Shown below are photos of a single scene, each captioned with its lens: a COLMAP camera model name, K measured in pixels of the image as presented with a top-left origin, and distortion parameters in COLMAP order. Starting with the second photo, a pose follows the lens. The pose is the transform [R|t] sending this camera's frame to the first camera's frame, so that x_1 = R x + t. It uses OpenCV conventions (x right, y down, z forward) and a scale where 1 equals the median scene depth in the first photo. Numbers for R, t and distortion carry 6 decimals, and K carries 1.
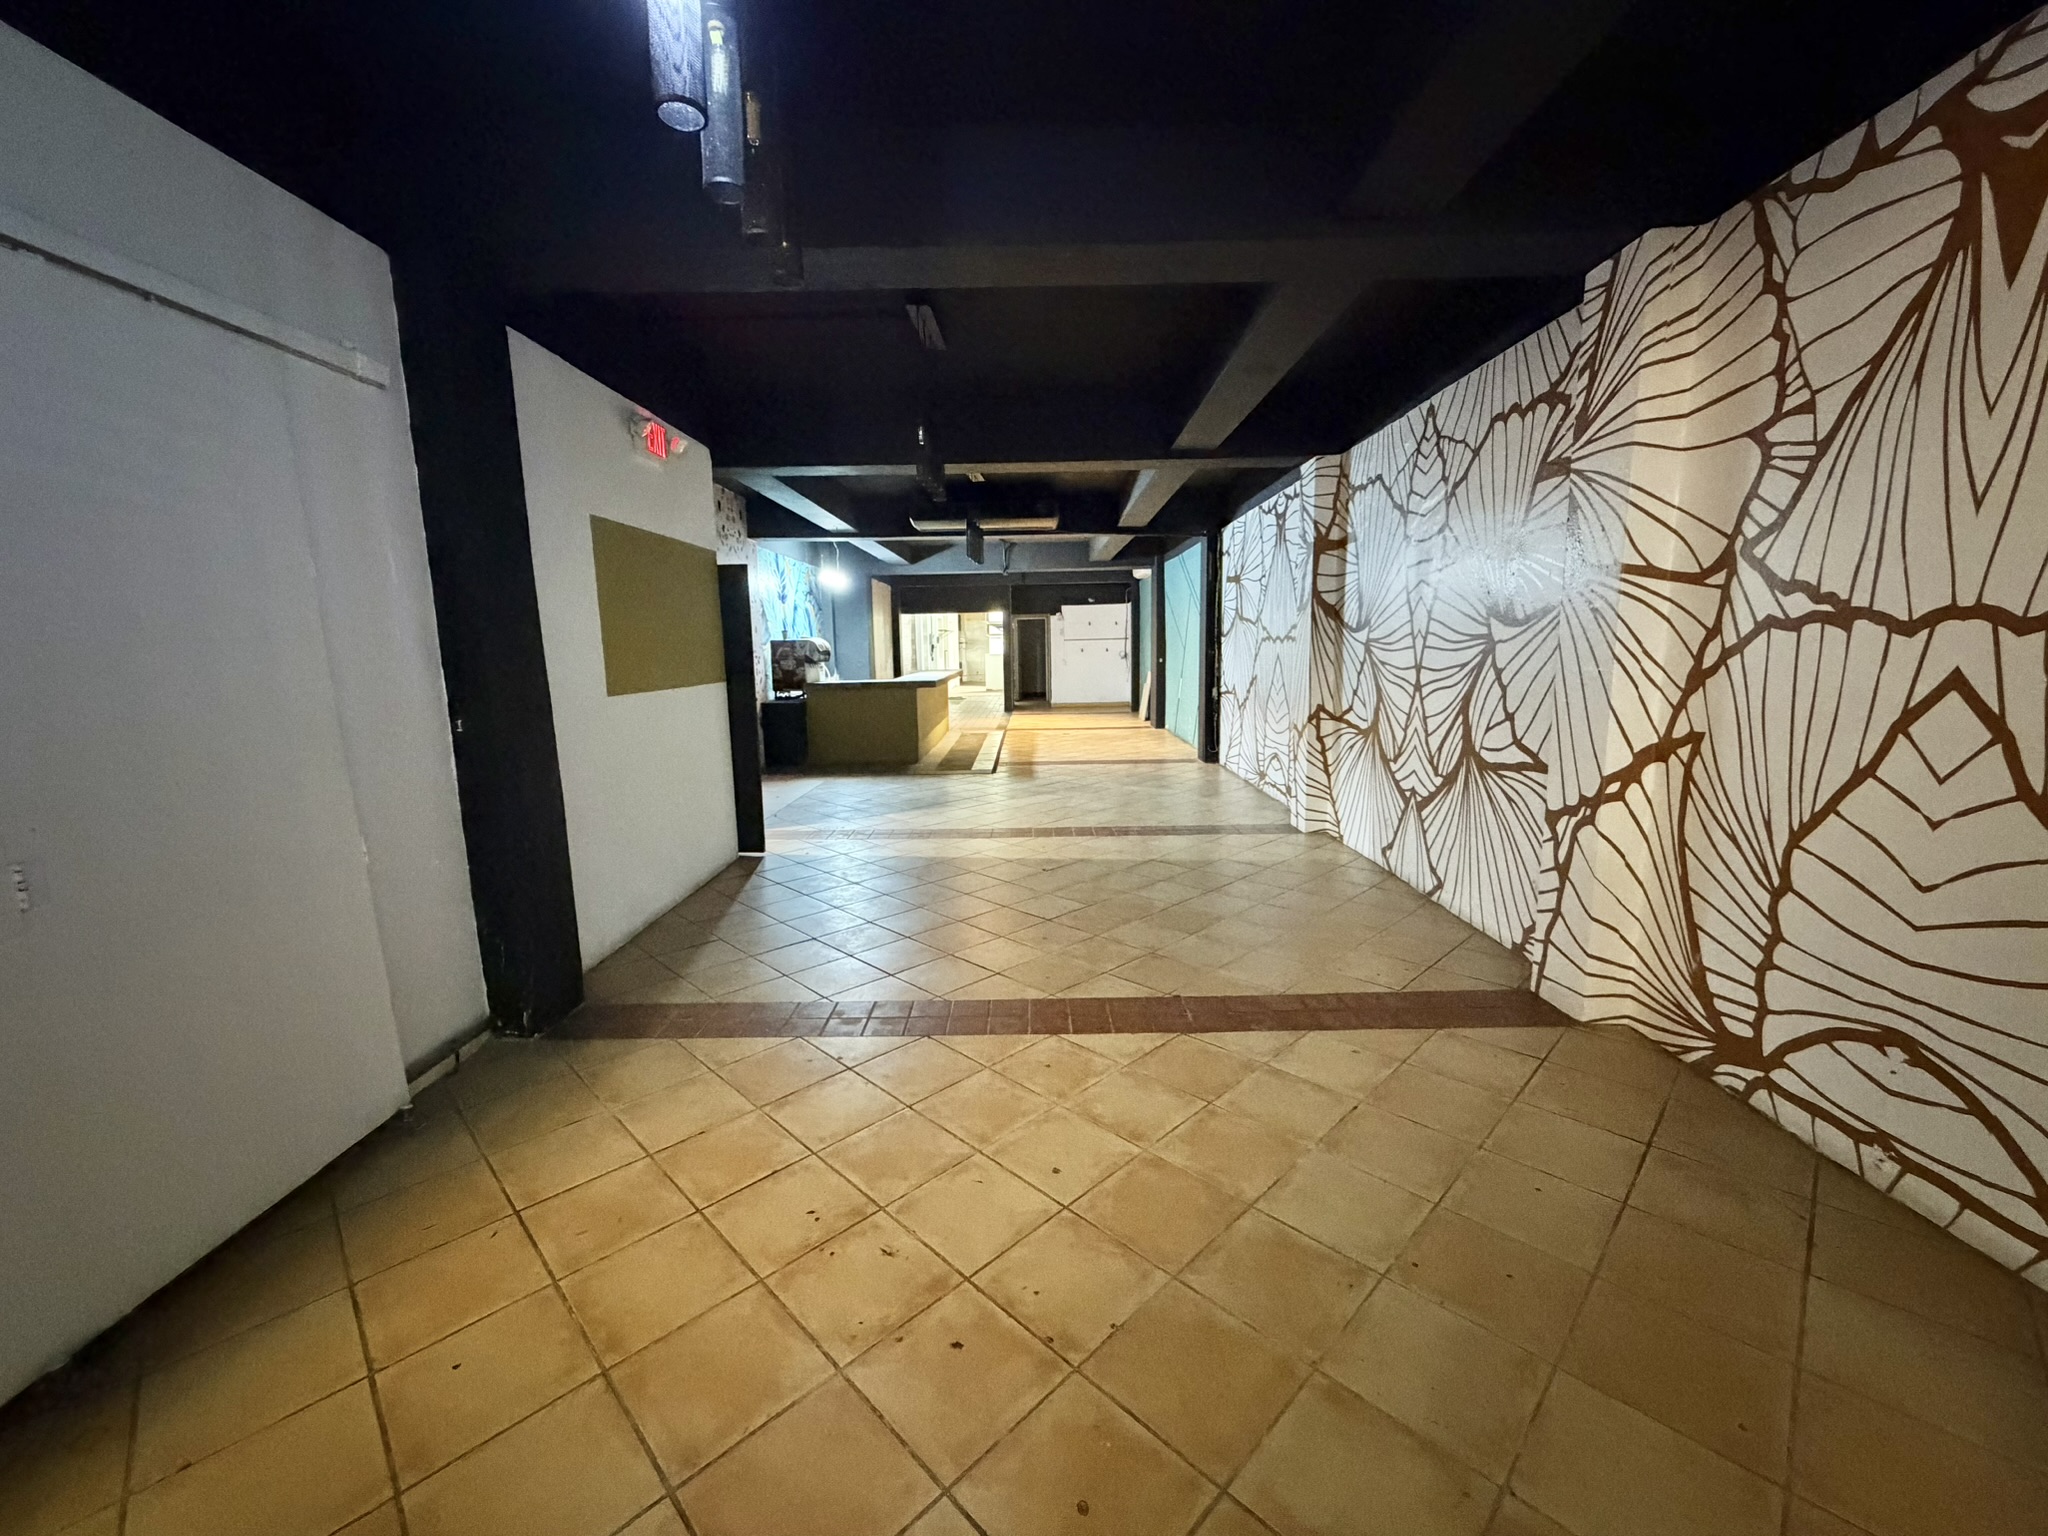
lens RADIAL K [[817.1, 0, 1017.8], [0, 817.1, 771.3], [0, 0, 1]] dist [0.000176, -0.000037]
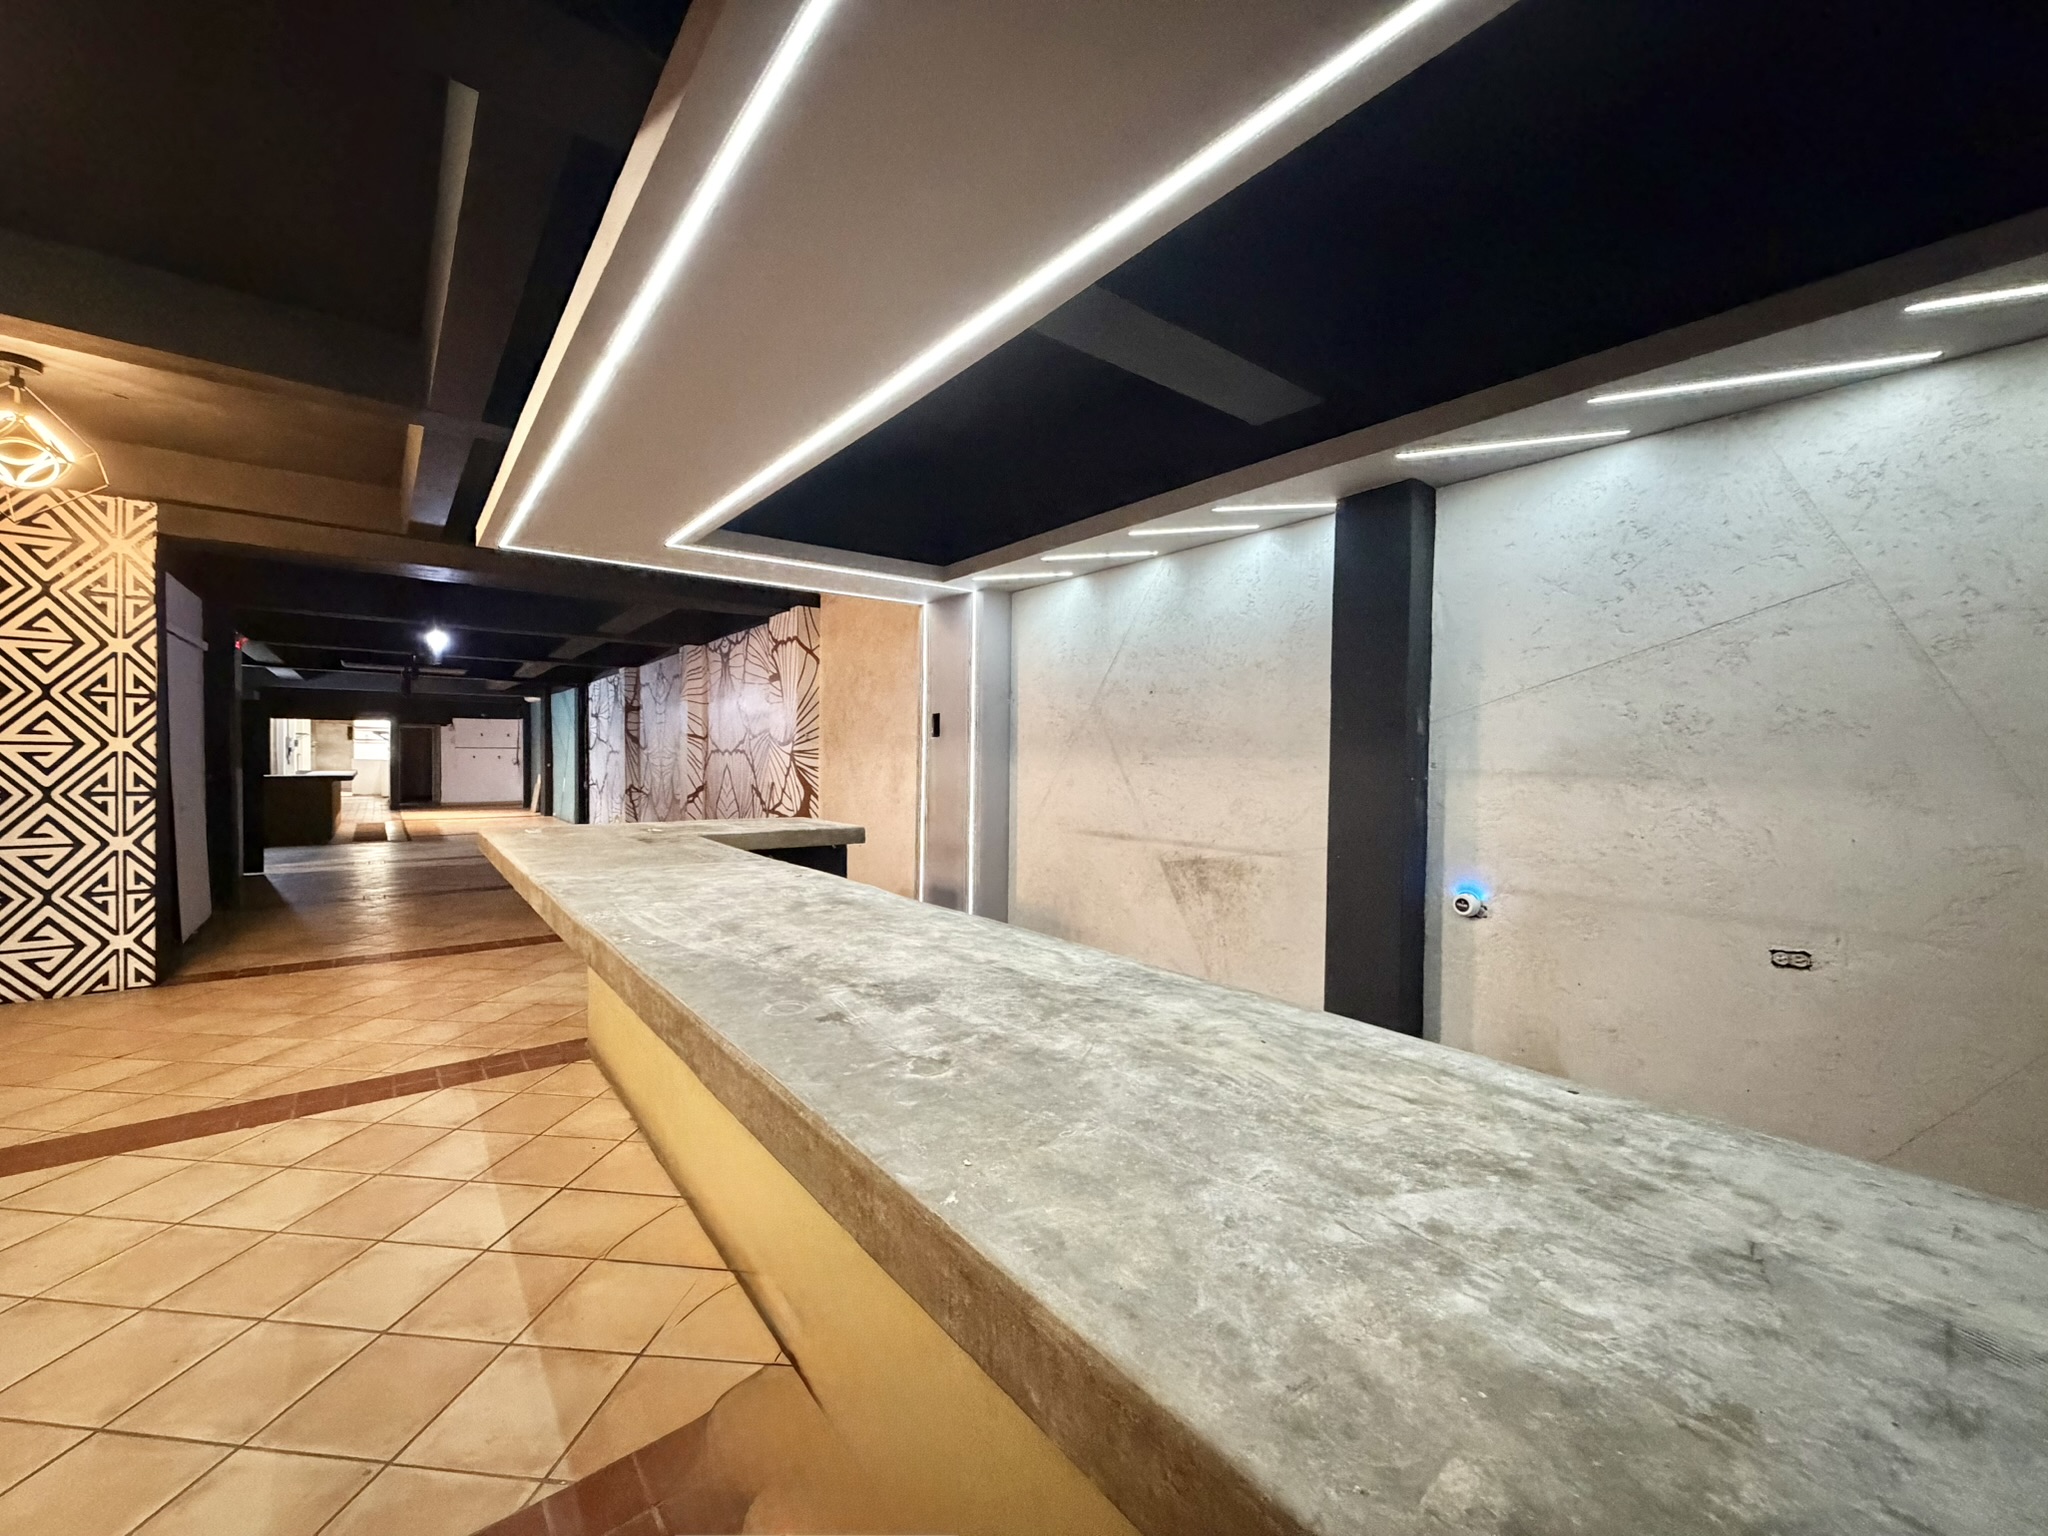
lens RADIAL K [[817.1, 0, 1017.8], [0, 817.1, 771.3], [0, 0, 1]] dist [0.000176, -0.000037]
pose [[0.777133, 0.013106, 0.629200, -0.105770], [0.073443, 0.991063, -0.111355, 0.118762], [-0.625037, 0.132748, 0.769225, -0.760573]]
